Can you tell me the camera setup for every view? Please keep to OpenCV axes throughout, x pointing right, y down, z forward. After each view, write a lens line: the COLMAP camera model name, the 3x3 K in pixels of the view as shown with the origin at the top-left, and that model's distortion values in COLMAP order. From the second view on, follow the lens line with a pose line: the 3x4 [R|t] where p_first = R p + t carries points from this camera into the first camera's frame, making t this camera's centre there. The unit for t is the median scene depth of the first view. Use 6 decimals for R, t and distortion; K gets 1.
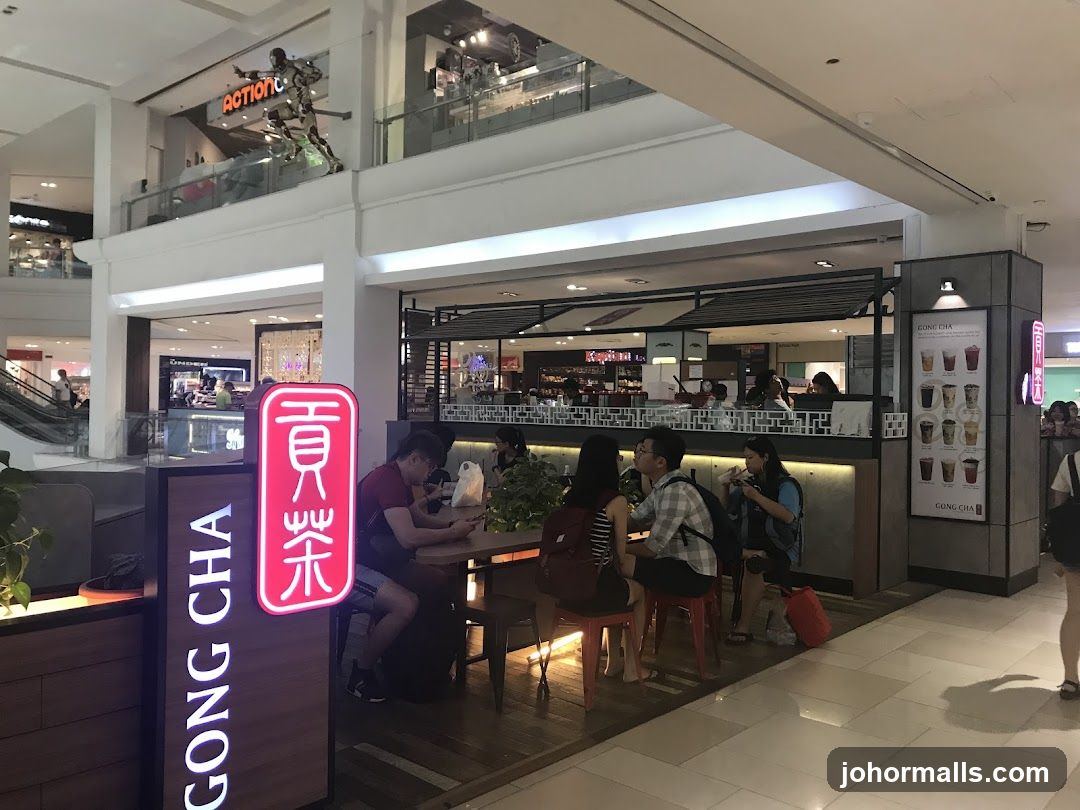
lens RADIAL K [[904.9, 0, 548.5], [0, 904.9, 401.3], [0, 0, 1]] dist [0.037316, -0.004406]
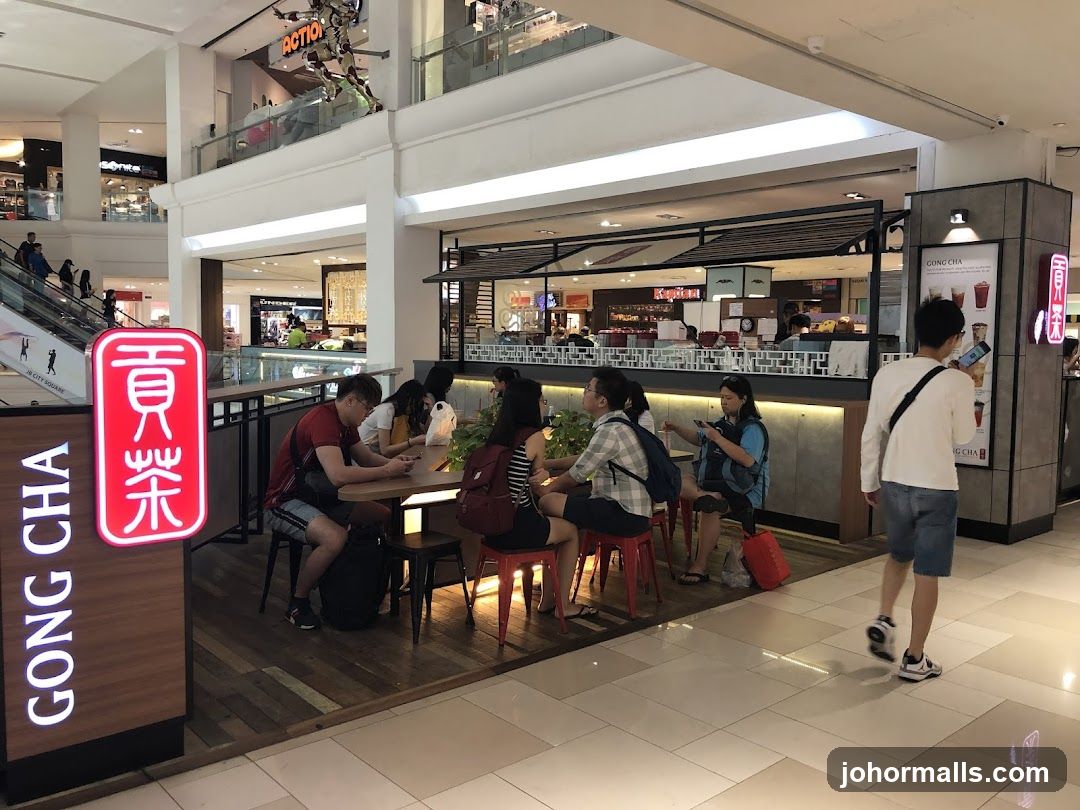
lens RADIAL K [[903.1, 0, 539.2], [0, 903.1, 399.3], [0, 0, 1]] dist [0.039621, 0.015159]
pose [[0.993897, 0.006239, -0.110136, 0.111515], [0.001100, 0.997789, 0.066455, -0.002777], [0.110308, -0.066171, 0.991692, 0.002044]]
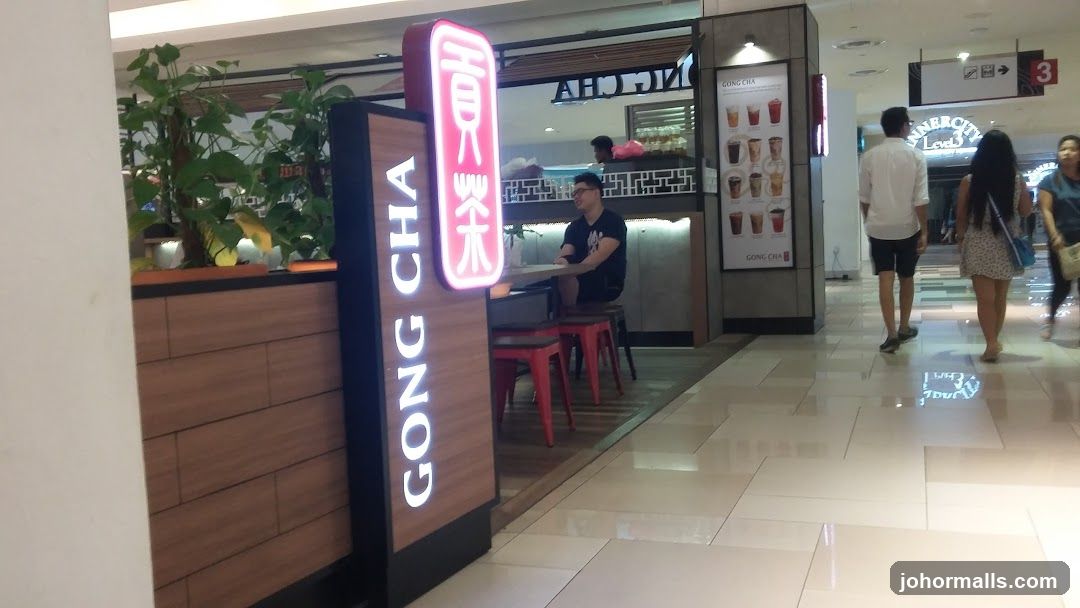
lens RADIAL K [[988.8, 0, 537.1], [0, 988.8, 308.8], [0, 0, 1]] dist [0.083684, 0.000000]
pose [[0.931345, -0.084637, 0.354166, -0.205588], [0.058912, 0.994822, 0.082817, 0.065510], [-0.359342, -0.056267, 0.931508, 0.026824]]
